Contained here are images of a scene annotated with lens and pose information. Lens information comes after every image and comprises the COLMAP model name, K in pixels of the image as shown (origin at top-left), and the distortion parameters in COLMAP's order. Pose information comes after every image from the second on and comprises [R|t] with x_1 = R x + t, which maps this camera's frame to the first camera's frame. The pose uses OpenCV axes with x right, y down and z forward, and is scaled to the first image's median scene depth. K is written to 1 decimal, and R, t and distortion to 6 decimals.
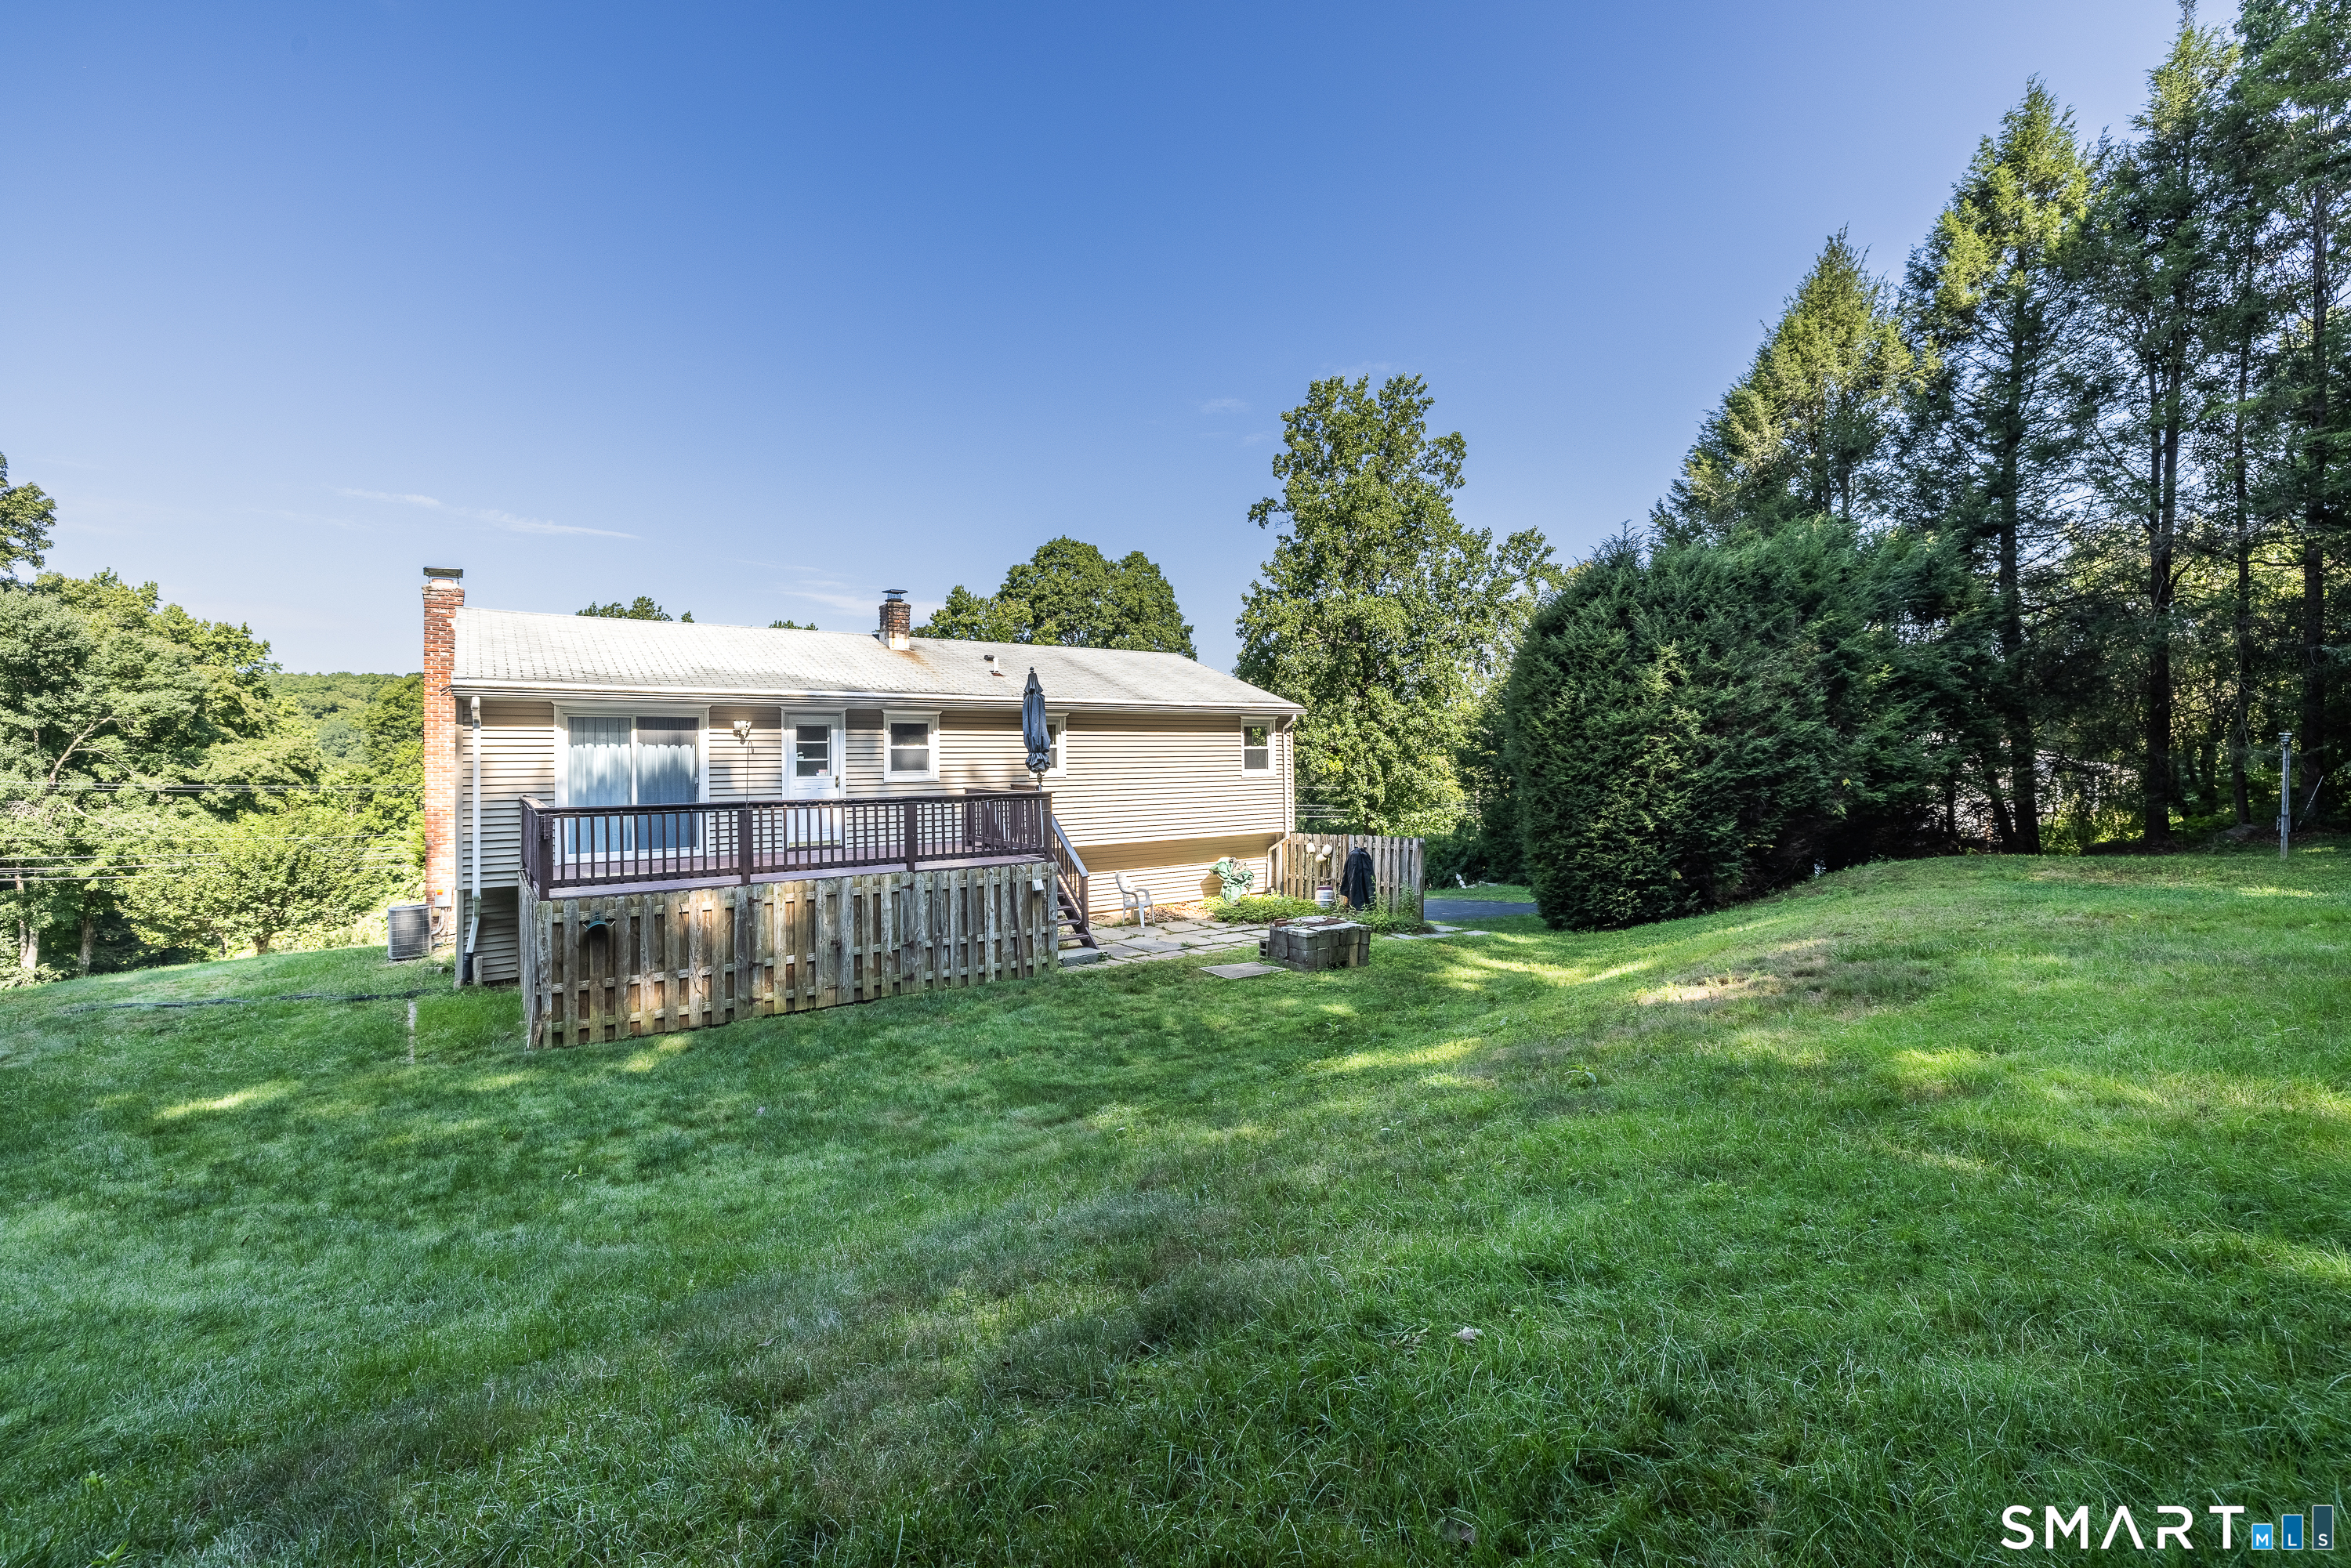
lens RADIAL K [[884.2, 0, 1177.8], [0, 884.2, 794.1], [0, 0, 1]] dist [-0.000755, 0.000301]
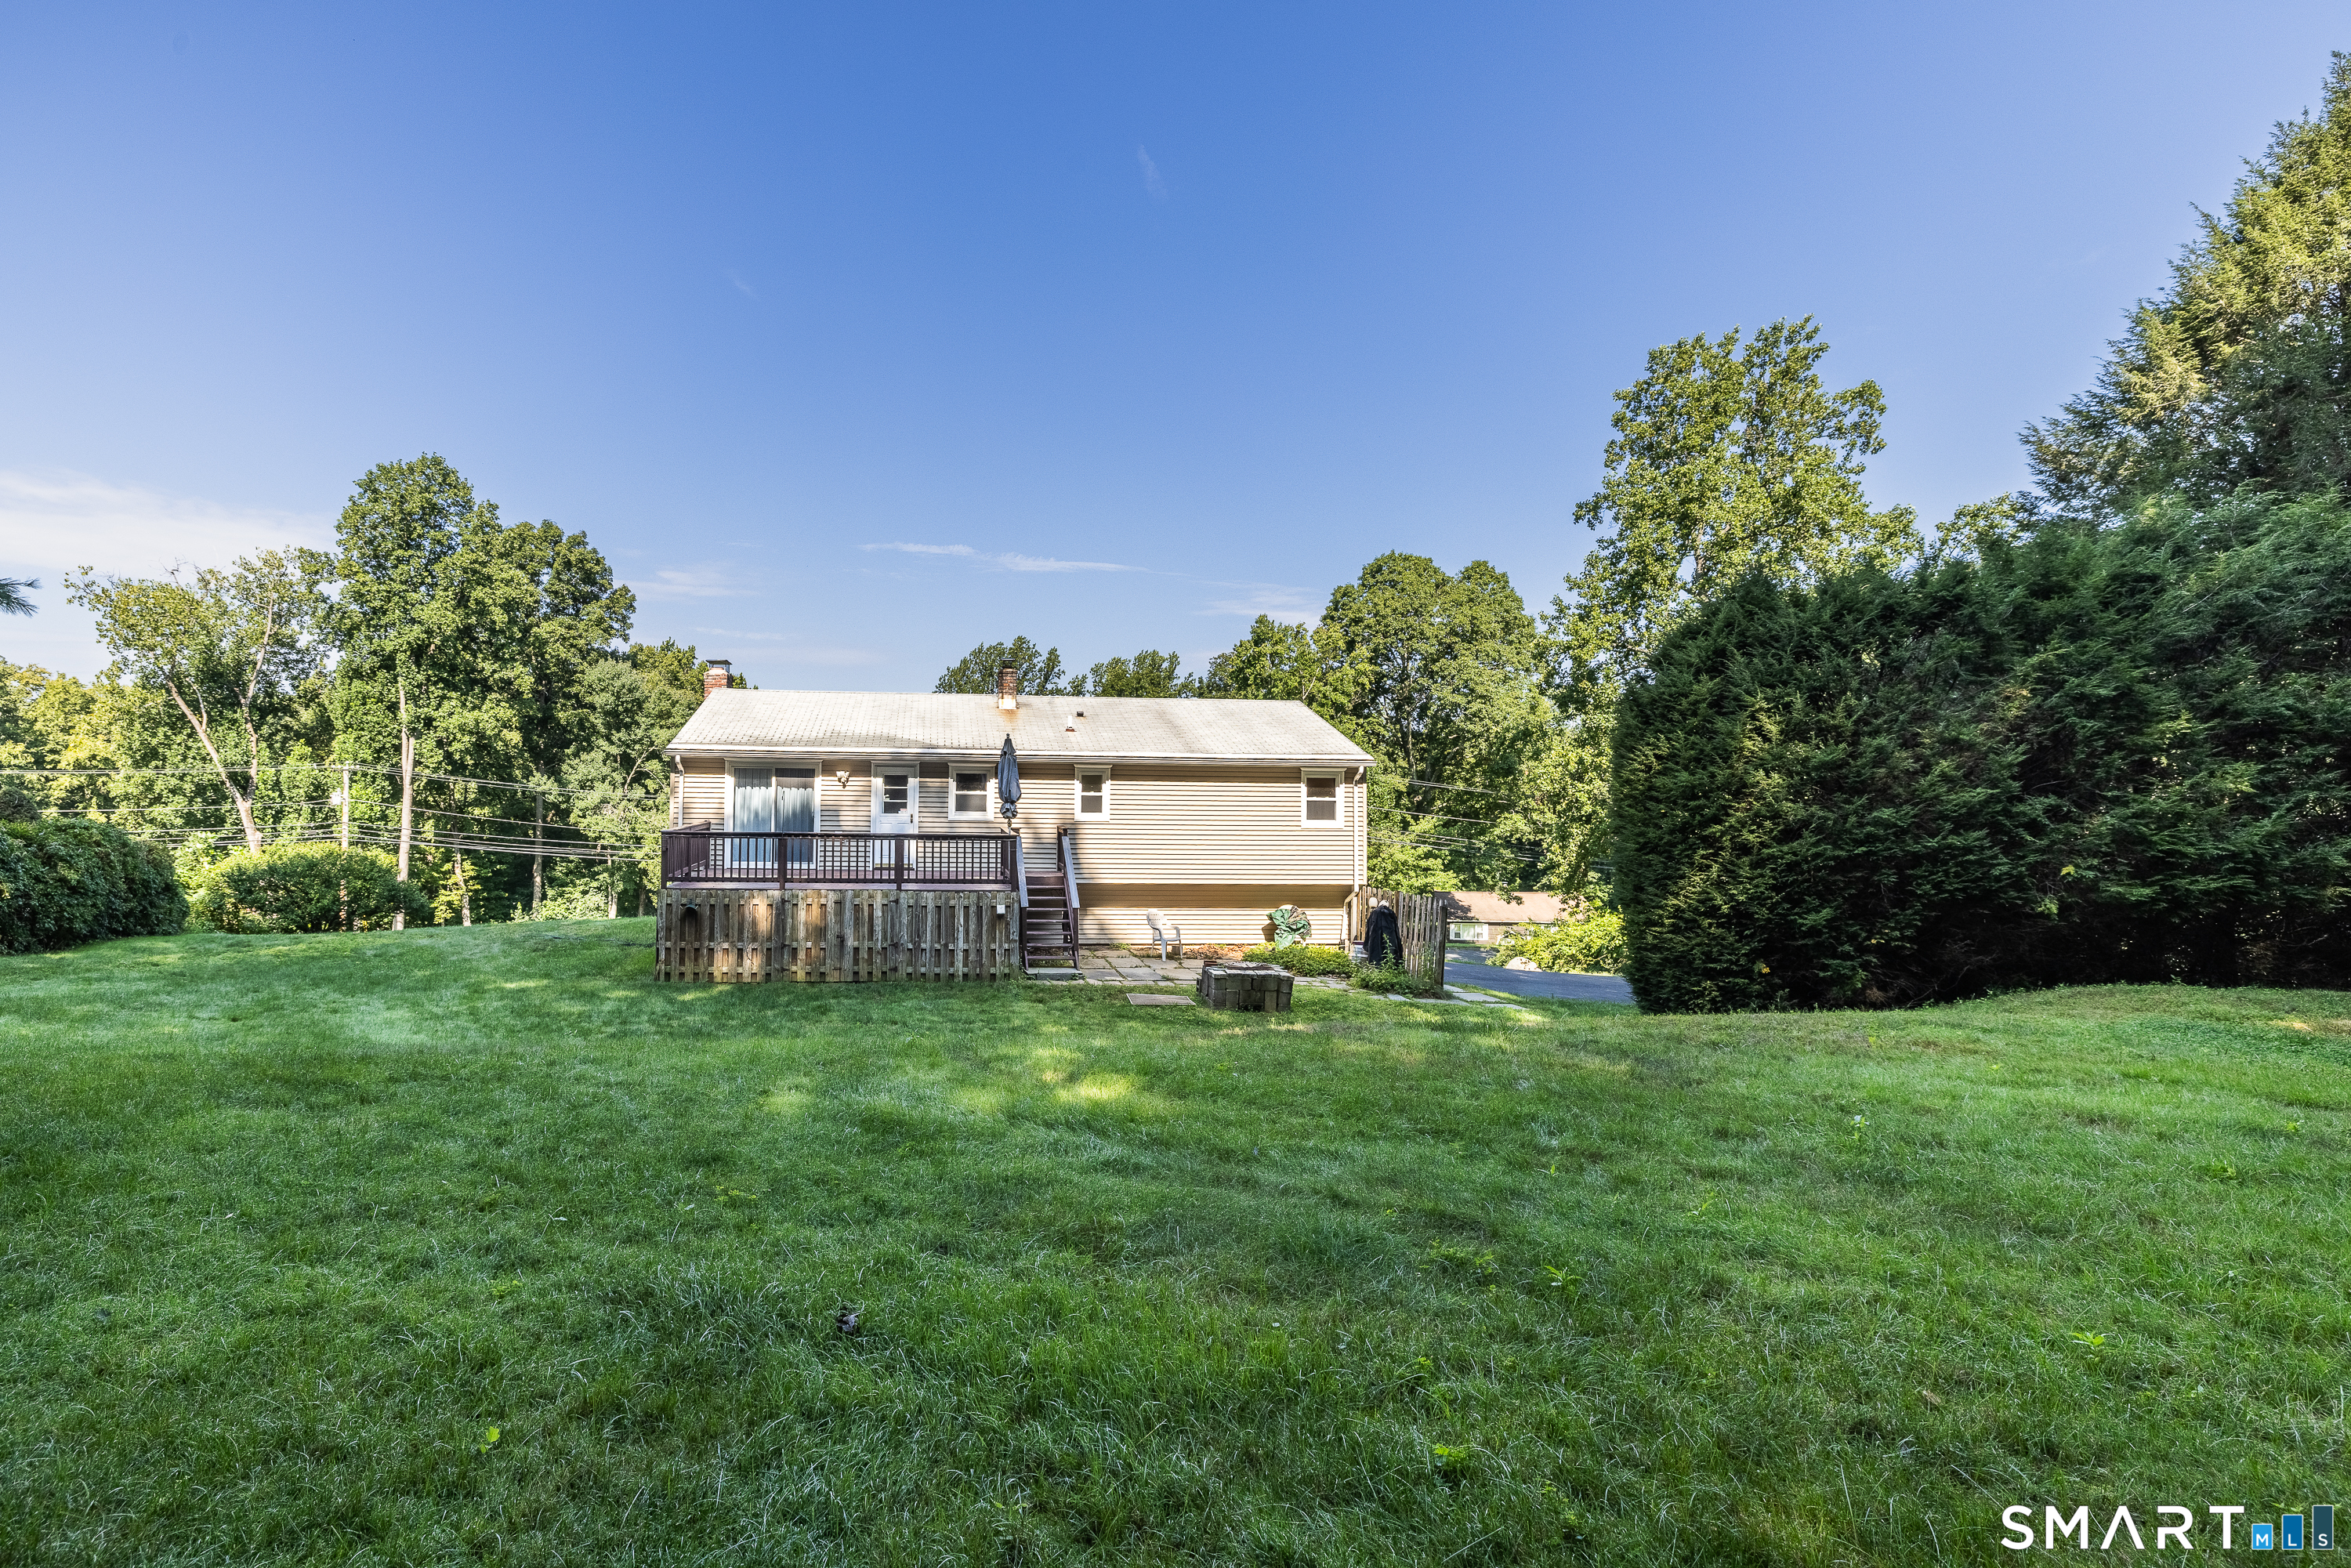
lens RADIAL K [[1006.9, 0, 1163.8], [0, 1006.9, 827.8], [0, 0, 1]] dist [0.000780, 0.000313]
pose [[0.888214, 0.045357, -0.457186, 0.486641], [-0.044073, 0.998937, 0.013480, -0.028981], [0.457312, 0.008176, 0.889269, -0.108969]]
